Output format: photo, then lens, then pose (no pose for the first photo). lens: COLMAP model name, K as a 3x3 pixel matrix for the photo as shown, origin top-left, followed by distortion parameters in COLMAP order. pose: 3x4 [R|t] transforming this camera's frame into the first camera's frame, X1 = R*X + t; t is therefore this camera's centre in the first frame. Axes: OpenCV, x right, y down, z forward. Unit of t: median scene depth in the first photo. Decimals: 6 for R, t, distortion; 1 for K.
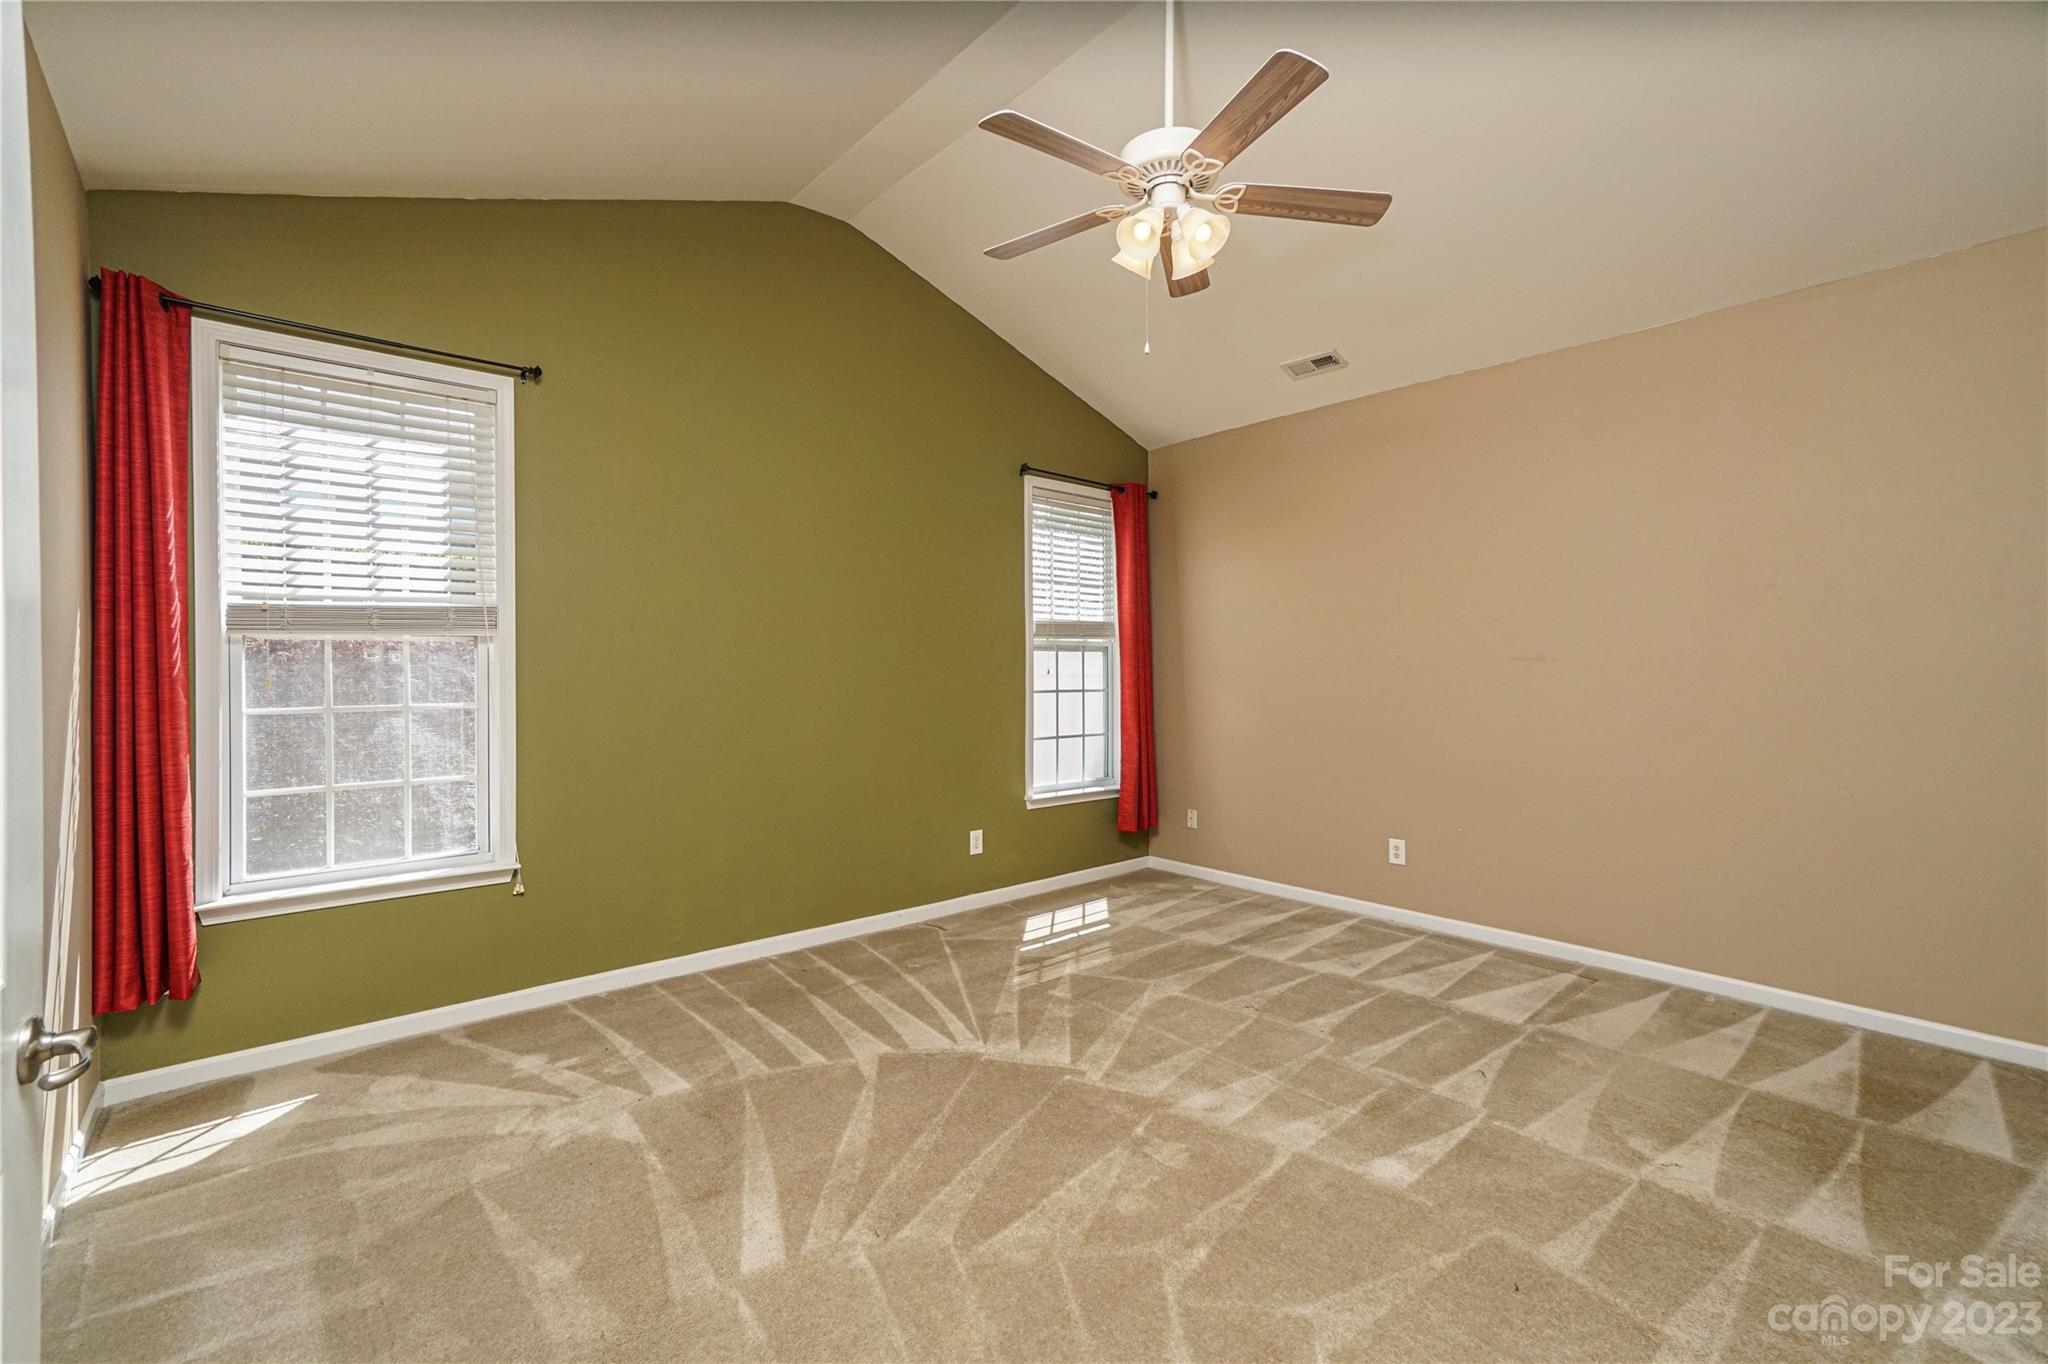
lens RADIAL K [[890.3, 0, 1009.5], [0, 890.3, 673.4], [0, 0, 1]] dist [-0.010386, 0.011780]
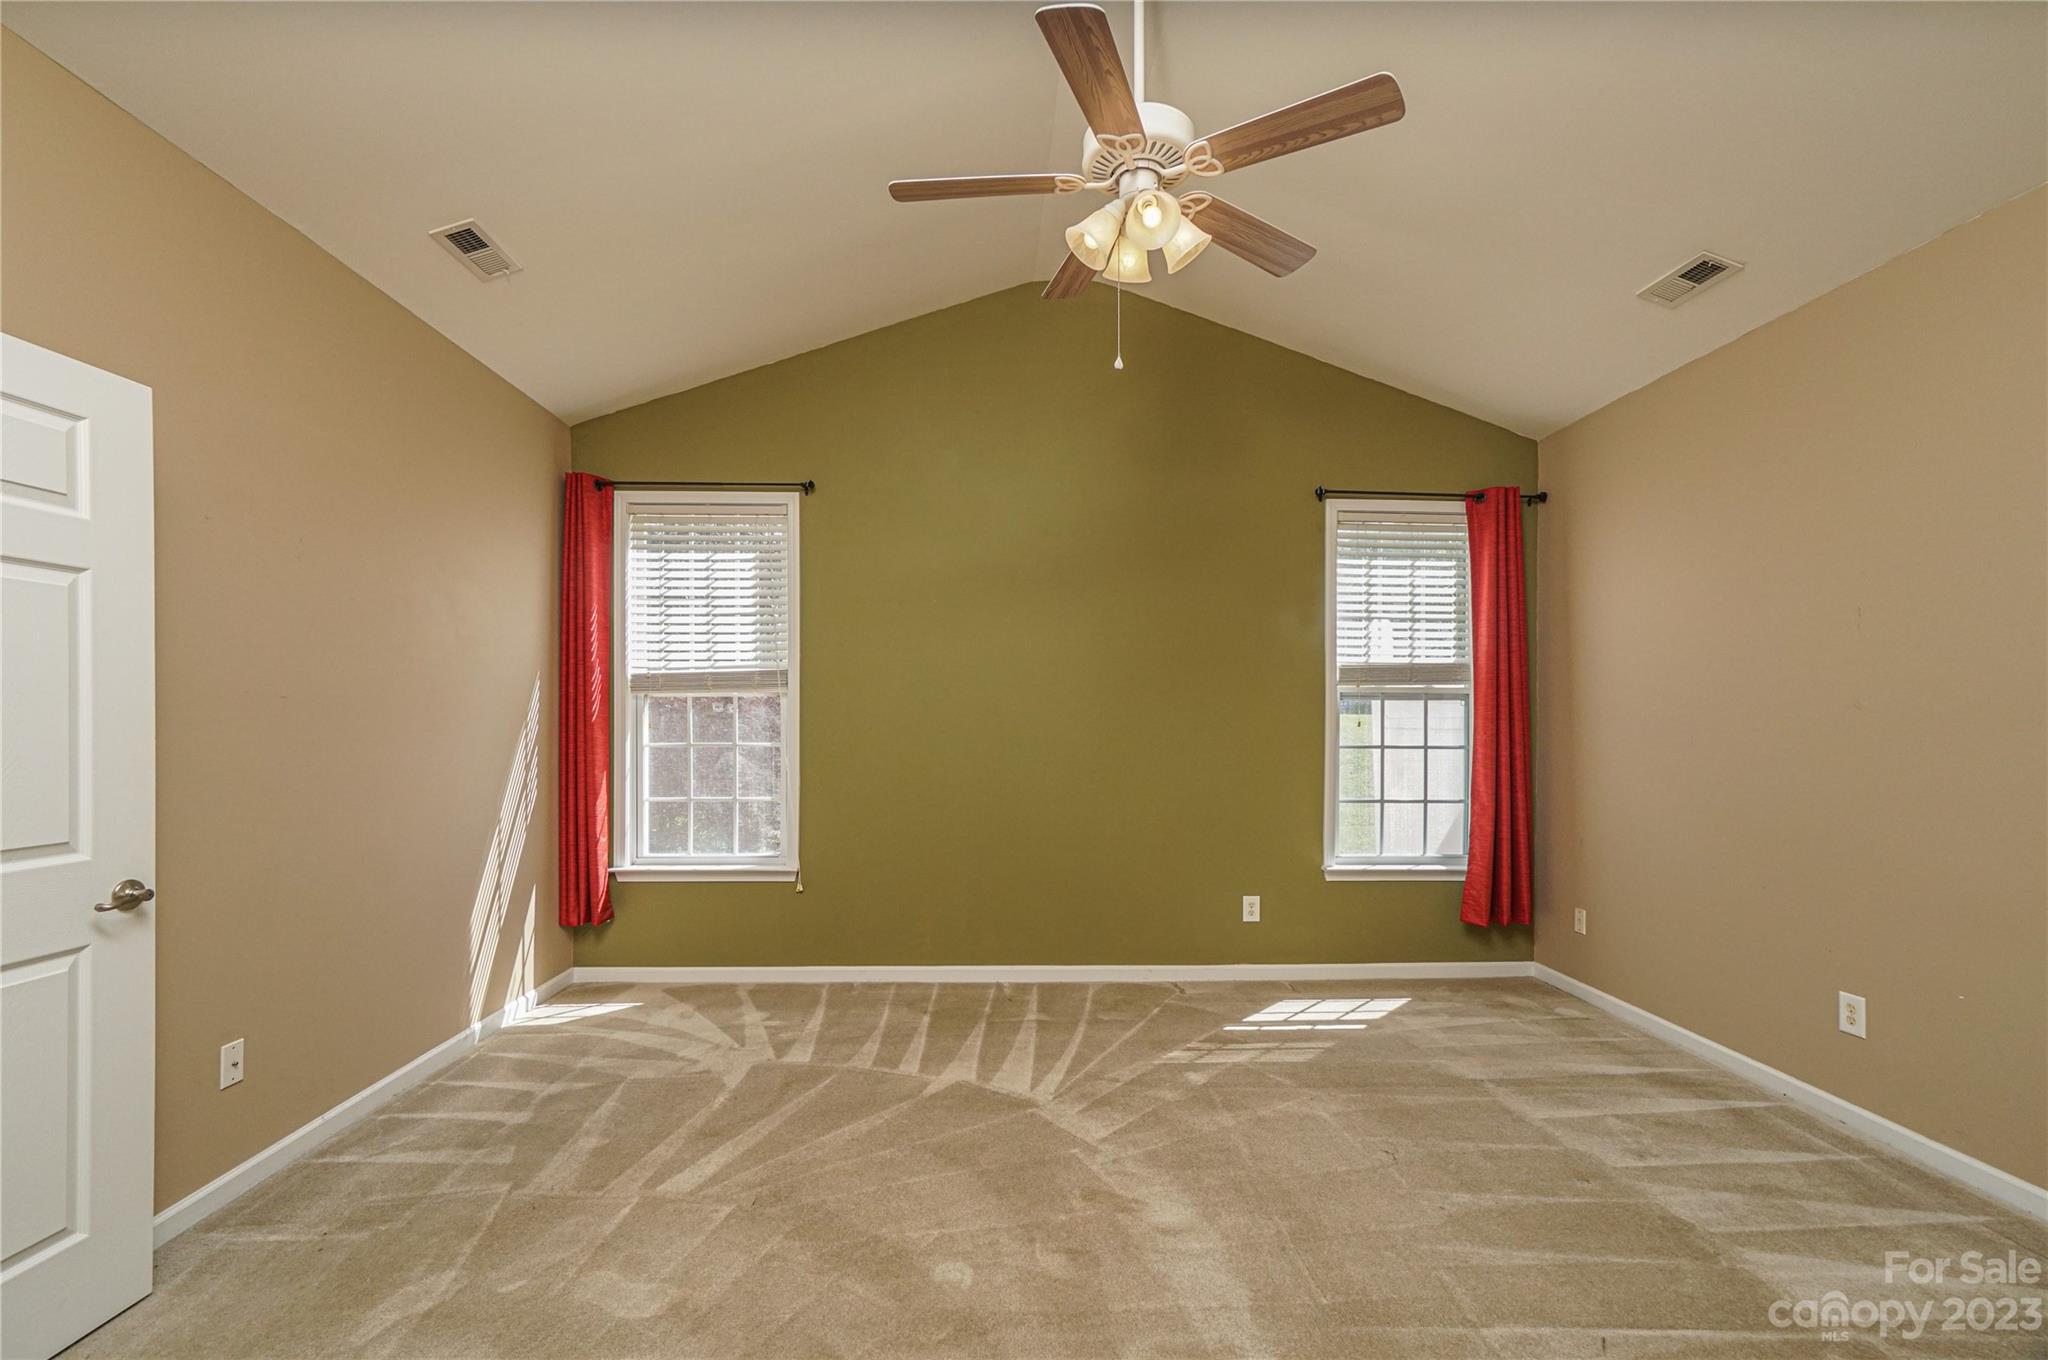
lens RADIAL K [[900.0, 0, 1023.4], [0, 900.0, 726.1], [0, 0, 1]] dist [-0.014698, 0.016318]
pose [[0.778979, 0.009820, -0.626973, 0.476730], [-0.009383, 0.999948, 0.004003, -0.000483], [0.626979, 0.002765, 0.779031, 0.170411]]
